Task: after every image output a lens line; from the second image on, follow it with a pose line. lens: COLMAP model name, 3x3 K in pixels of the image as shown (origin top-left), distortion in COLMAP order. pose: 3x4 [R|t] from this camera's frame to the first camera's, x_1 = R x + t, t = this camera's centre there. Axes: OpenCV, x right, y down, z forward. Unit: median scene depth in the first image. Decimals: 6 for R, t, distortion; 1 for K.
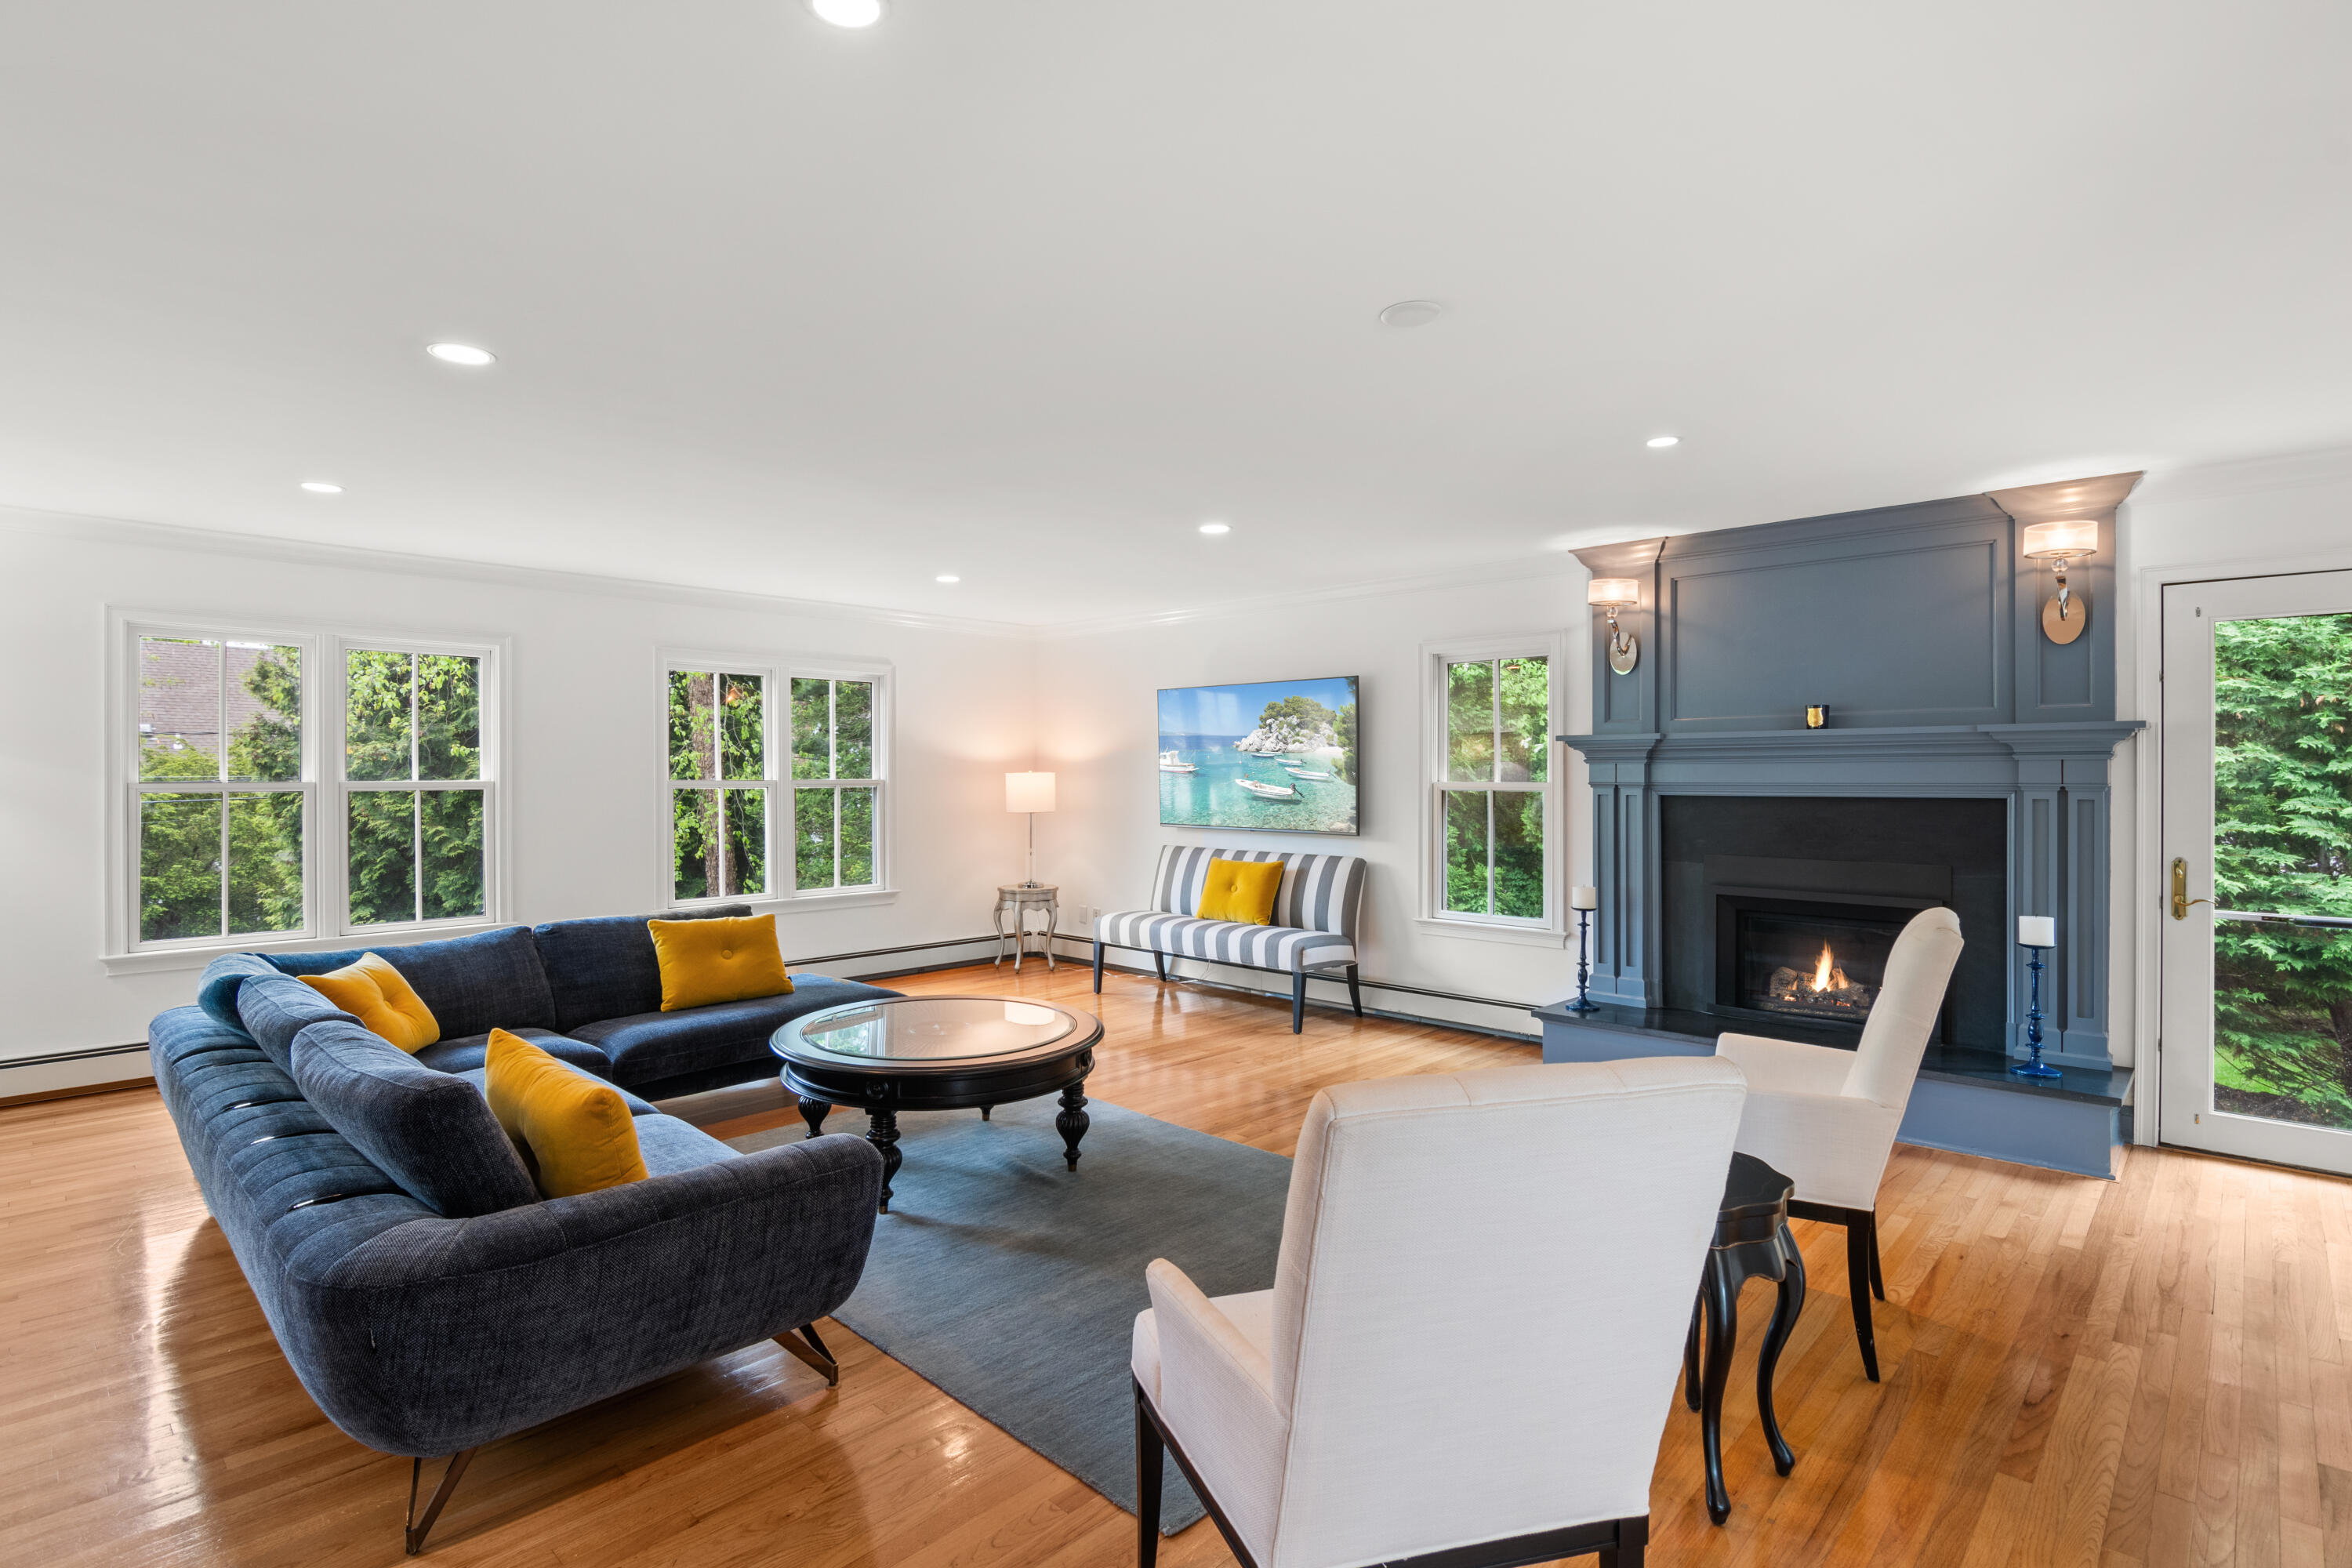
lens RADIAL K [[1141.9, 0, 1166.0], [0, 1141.9, 780.1], [0, 0, 1]] dist [-0.000701, -0.000276]
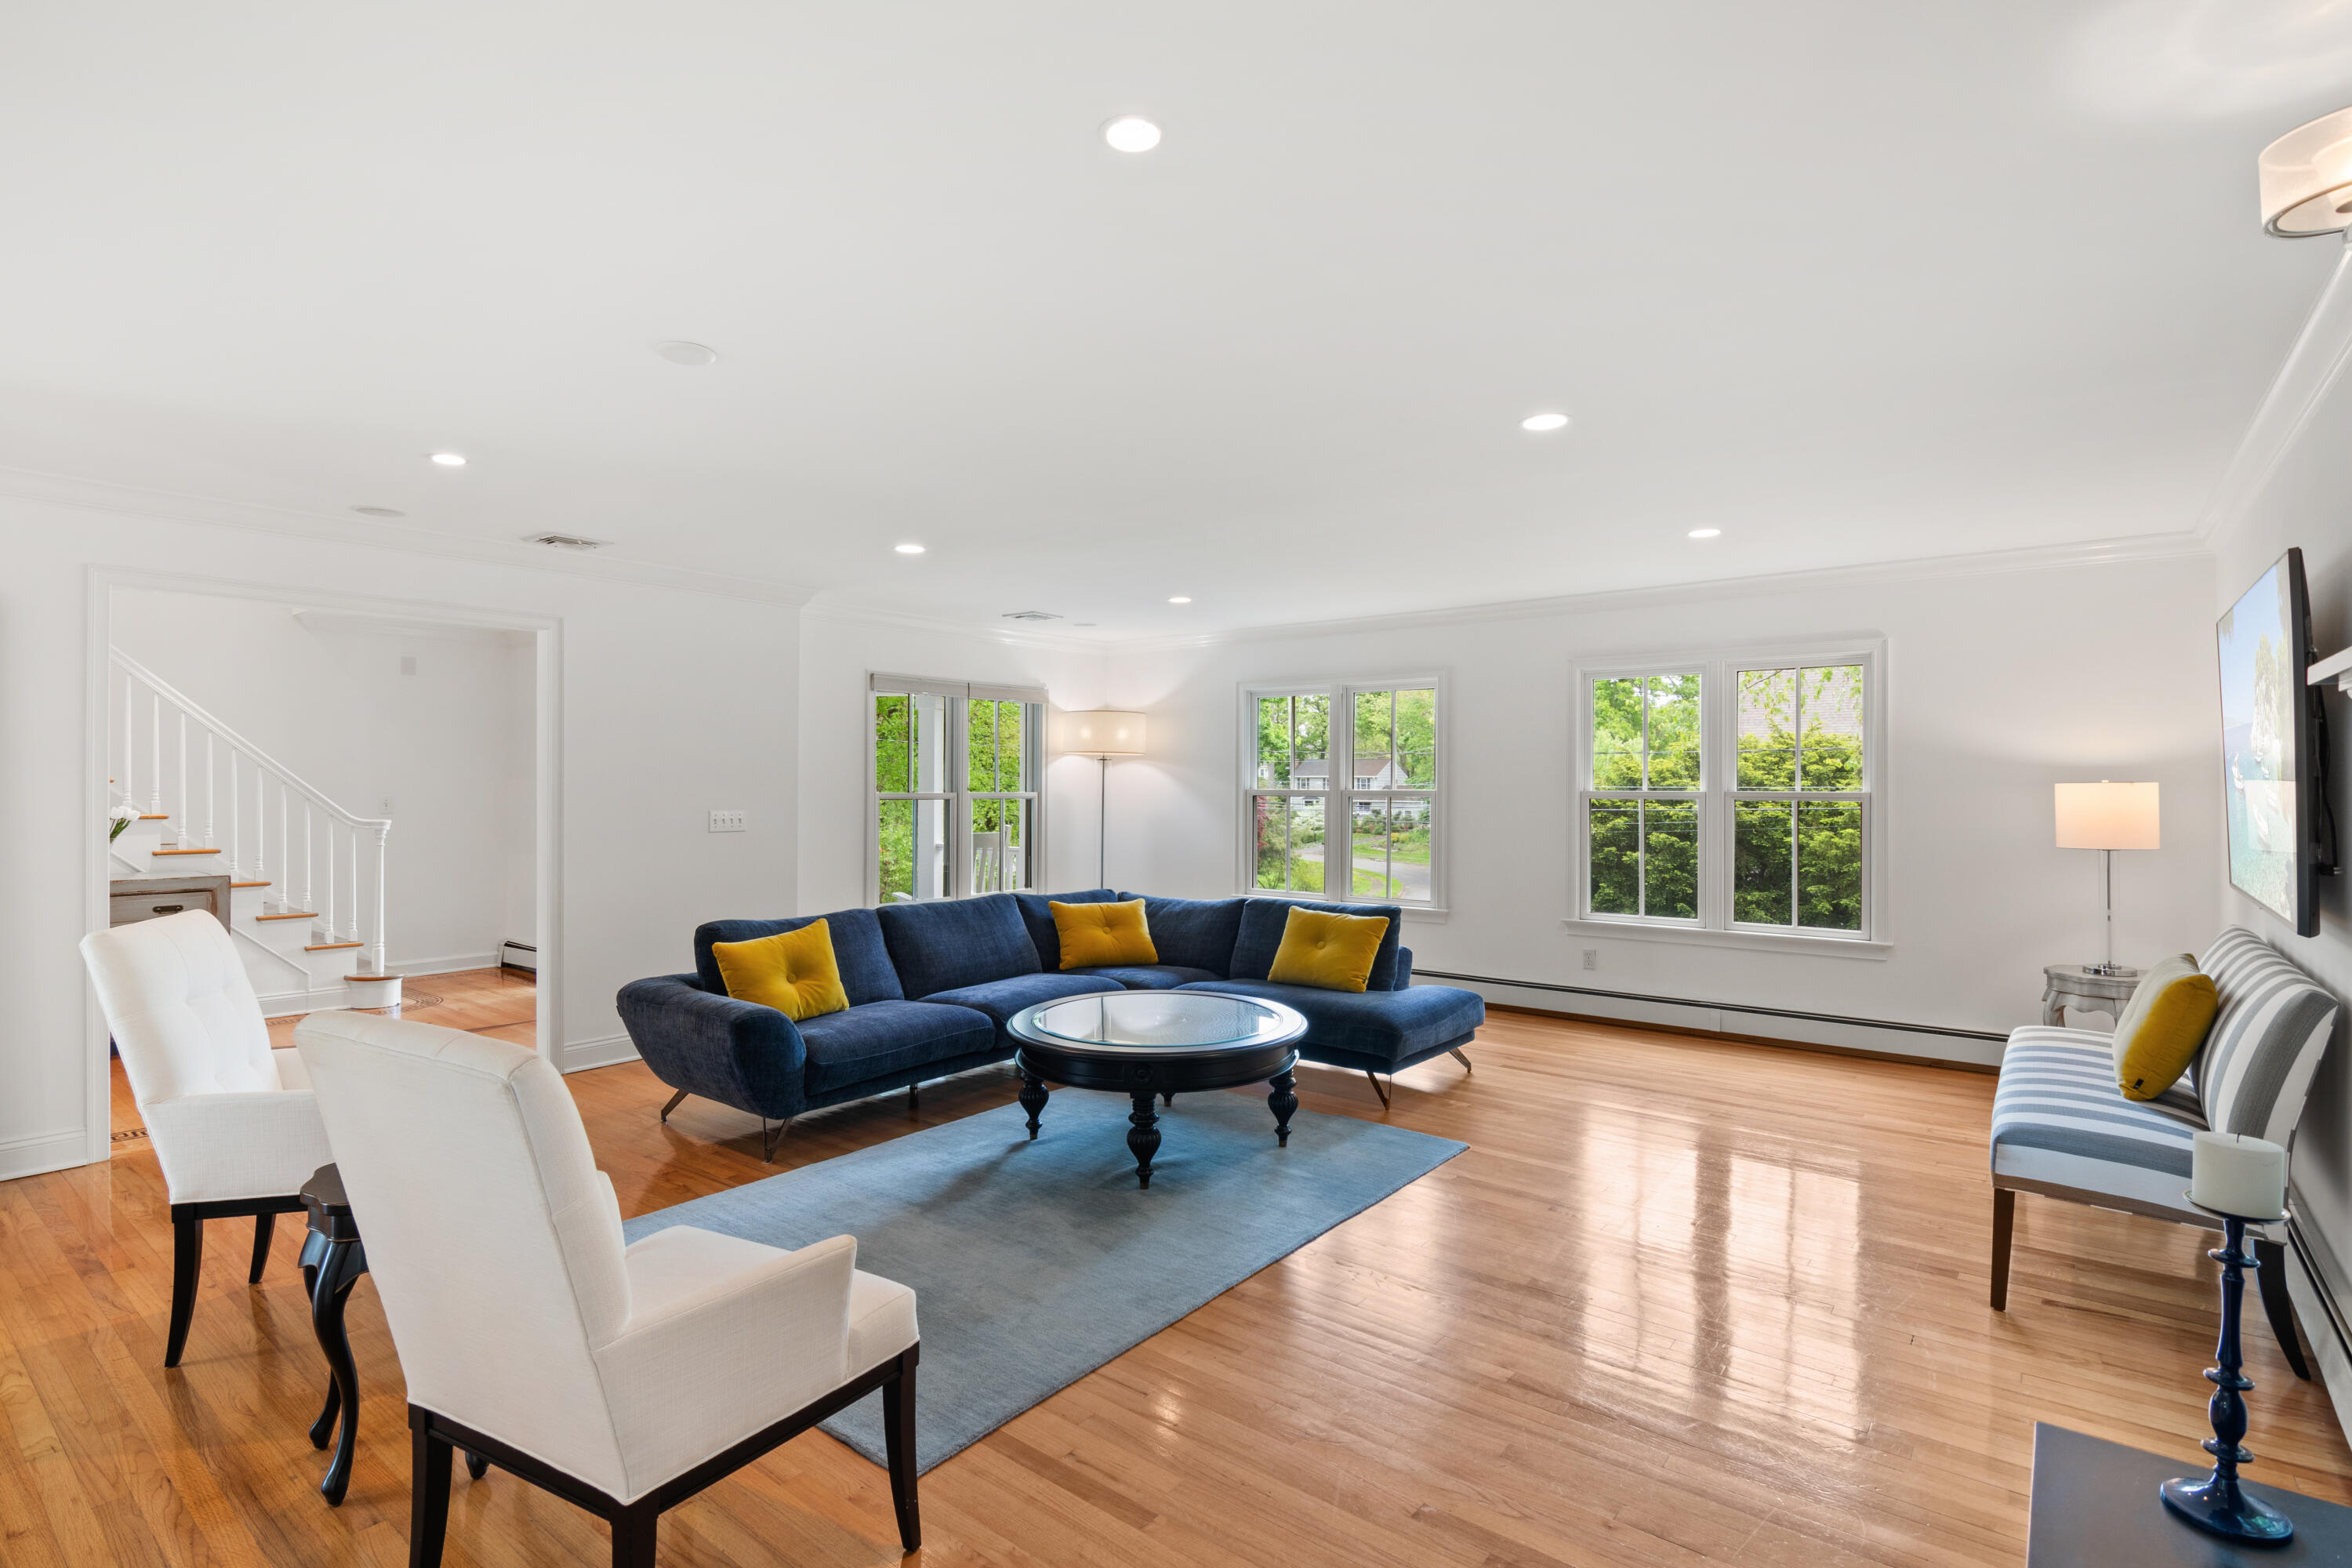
lens RADIAL K [[1141.9, 0, 1161.6], [0, 1141.9, 785.8], [0, 0, 1]] dist [-0.000701, -0.000276]
pose [[0.099679, 0.000528, -0.995020, 0.490225], [-0.003422, 0.999994, 0.000188, -0.003282], [0.995014, 0.003386, 0.099680, 0.502991]]
